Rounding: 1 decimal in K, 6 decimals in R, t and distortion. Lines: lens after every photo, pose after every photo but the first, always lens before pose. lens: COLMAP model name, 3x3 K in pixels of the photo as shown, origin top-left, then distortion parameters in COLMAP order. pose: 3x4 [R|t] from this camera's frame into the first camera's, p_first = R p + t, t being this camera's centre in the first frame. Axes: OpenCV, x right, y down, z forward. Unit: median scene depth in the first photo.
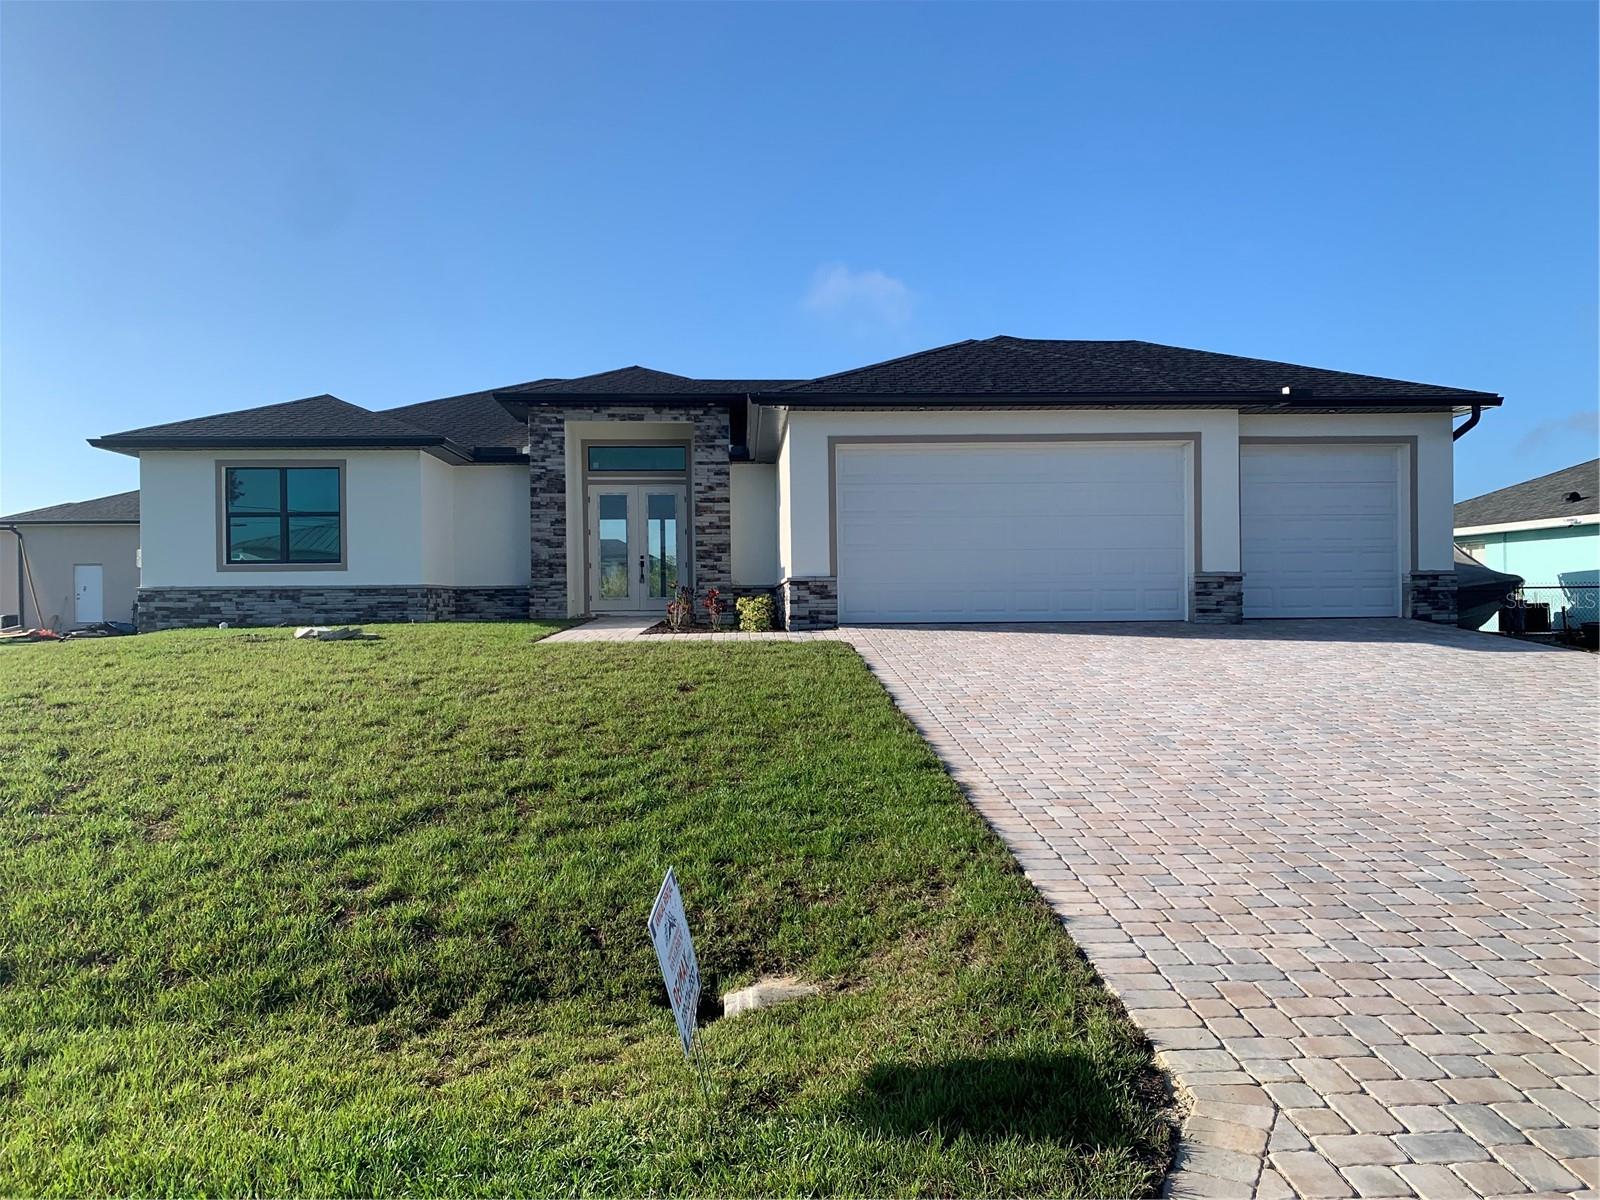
lens RADIAL K [[1228.3, 0, 808.4], [0, 1228.3, 609.2], [0, 0, 1]] dist [0.031379, -0.029710]
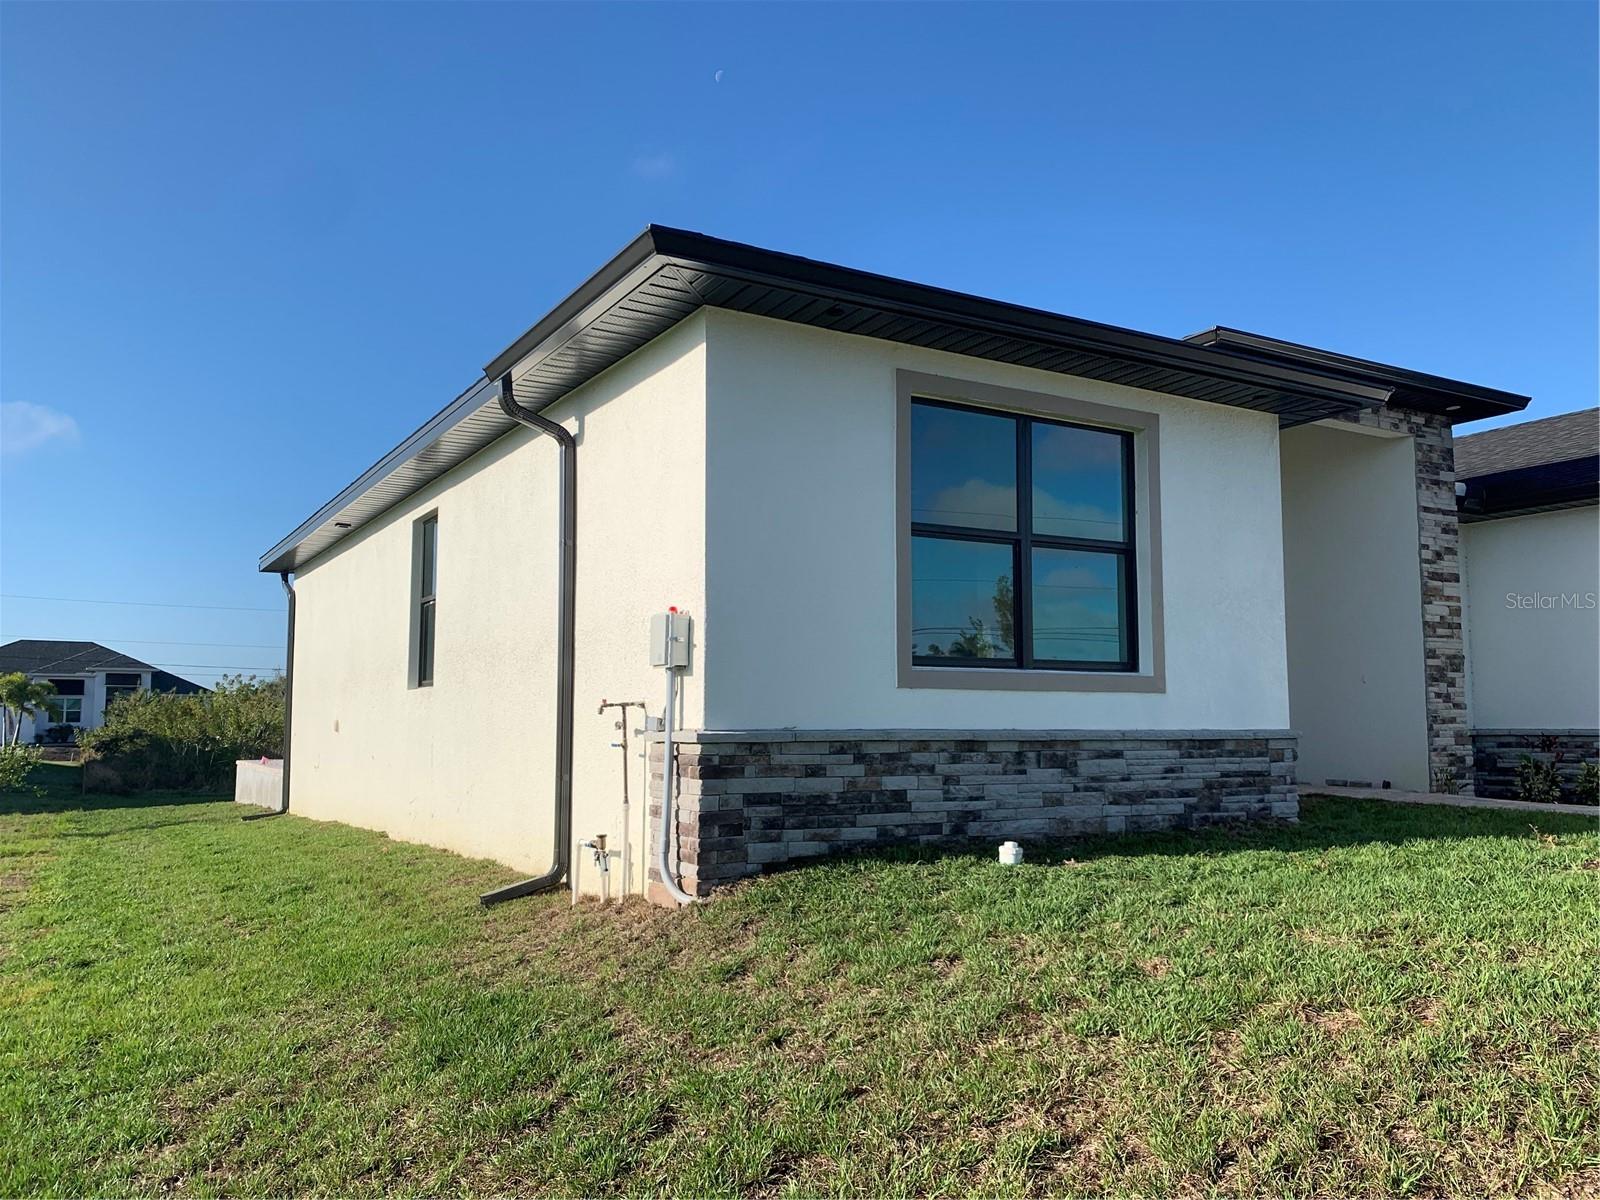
lens RADIAL K [[1228.3, 0, 795.4], [0, 1228.3, 590.7], [0, 0, 1]] dist [0.031379, -0.029710]
pose [[0.895681, 0.057901, 0.440912, -0.593472], [-0.007613, 0.993338, -0.114983, -0.015789], [-0.444633, 0.099631, 0.890155, 0.636118]]
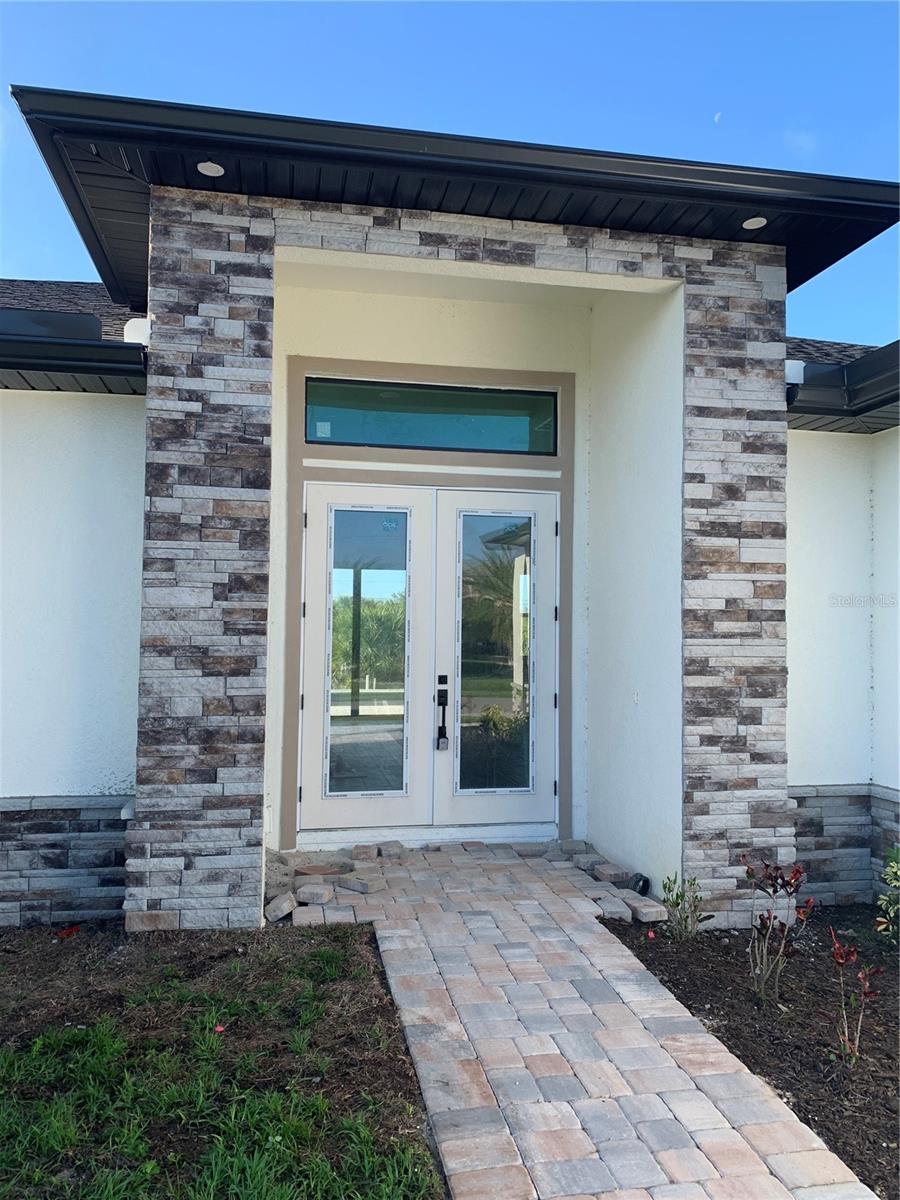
lens RADIAL K [[921.2, 0, 450.2], [0, 921.2, 577.0], [0, 0, 1]] dist [0.031379, -0.029710]
pose [[0.992574, 0.028614, 0.118225, -0.180420], [-0.021918, 0.998102, -0.057550, -0.061772], [-0.119647, 0.054532, 0.991318, 0.779805]]
